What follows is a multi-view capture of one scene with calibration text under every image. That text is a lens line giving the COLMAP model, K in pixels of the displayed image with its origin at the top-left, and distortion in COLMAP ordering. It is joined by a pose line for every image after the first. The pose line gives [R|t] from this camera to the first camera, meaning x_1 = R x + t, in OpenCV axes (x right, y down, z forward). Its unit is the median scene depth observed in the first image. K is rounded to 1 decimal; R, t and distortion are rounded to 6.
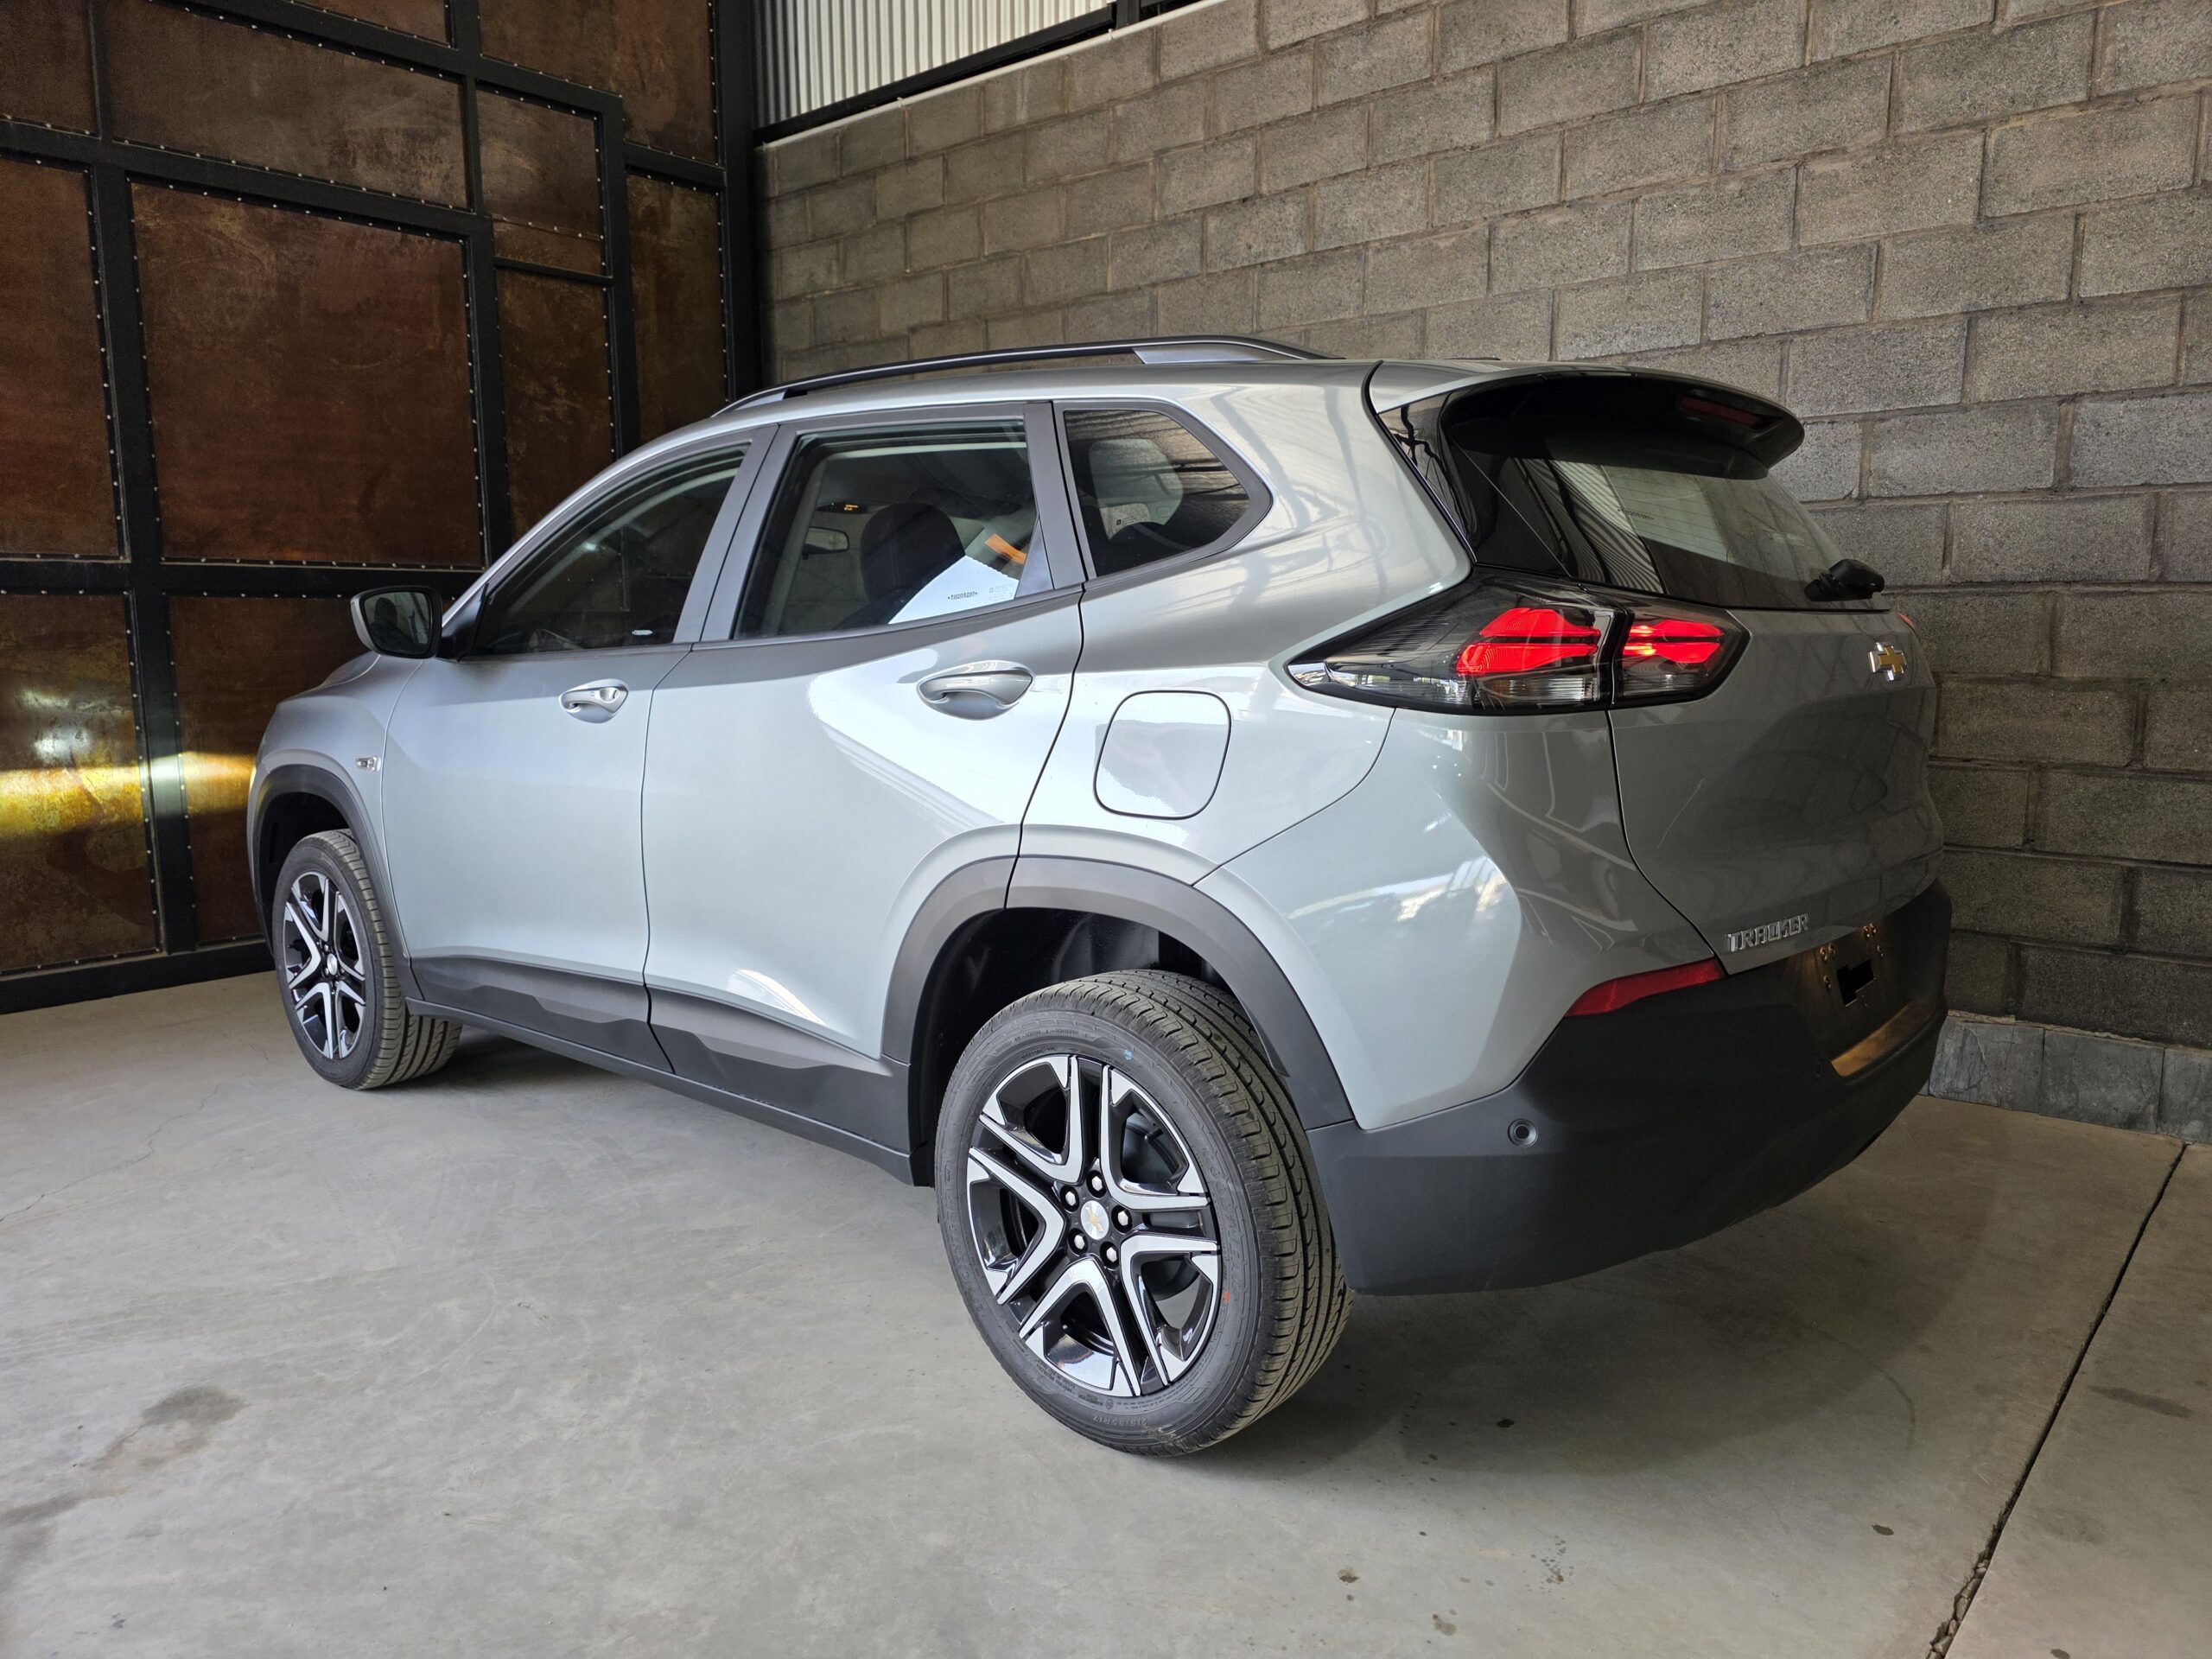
lens RADIAL K [[1502.8, 0, 1104.8], [0, 1502.8, 837.9], [0, 0, 1]] dist [0.052508, -0.052133]
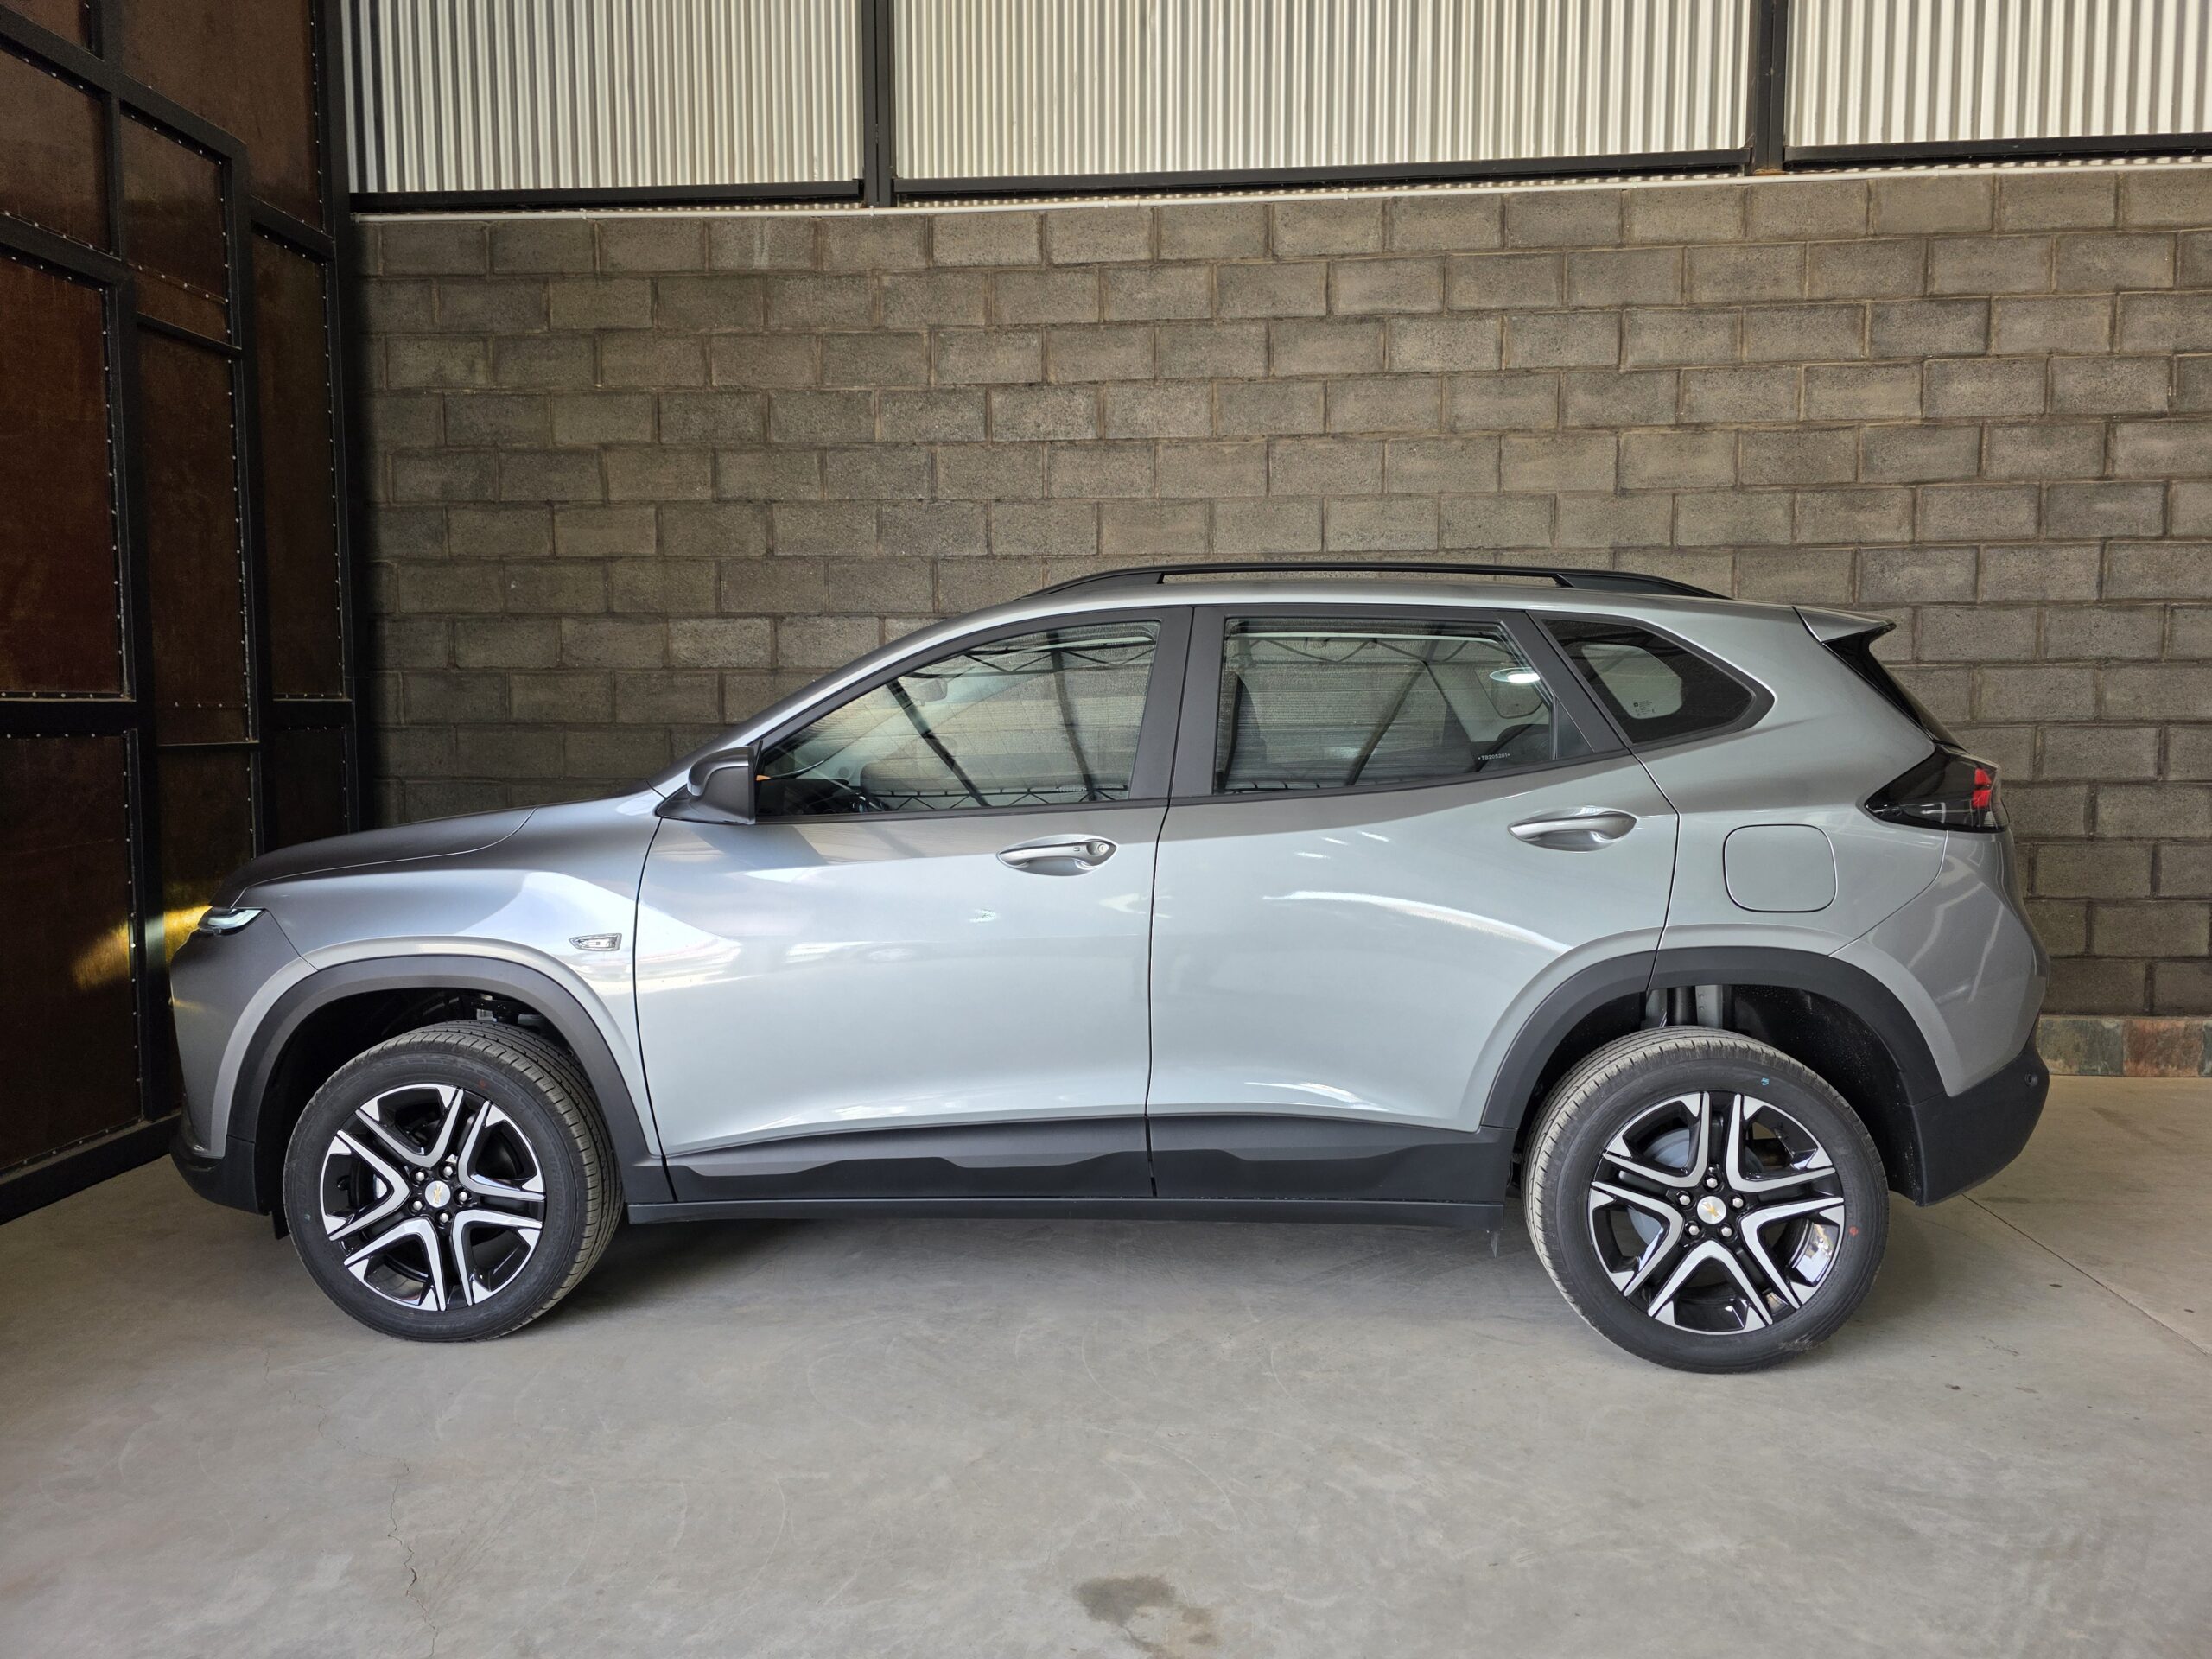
lens RADIAL K [[1502.8, 0, 1109.5], [0, 1502.8, 827.0], [0, 0, 1]] dist [0.052508, -0.052133]
pose [[0.797269, -0.047978, 0.601714, -0.575951], [0.089837, 0.995166, -0.039685, -0.040159], [-0.596901, 0.085696, 0.797725, 0.089109]]
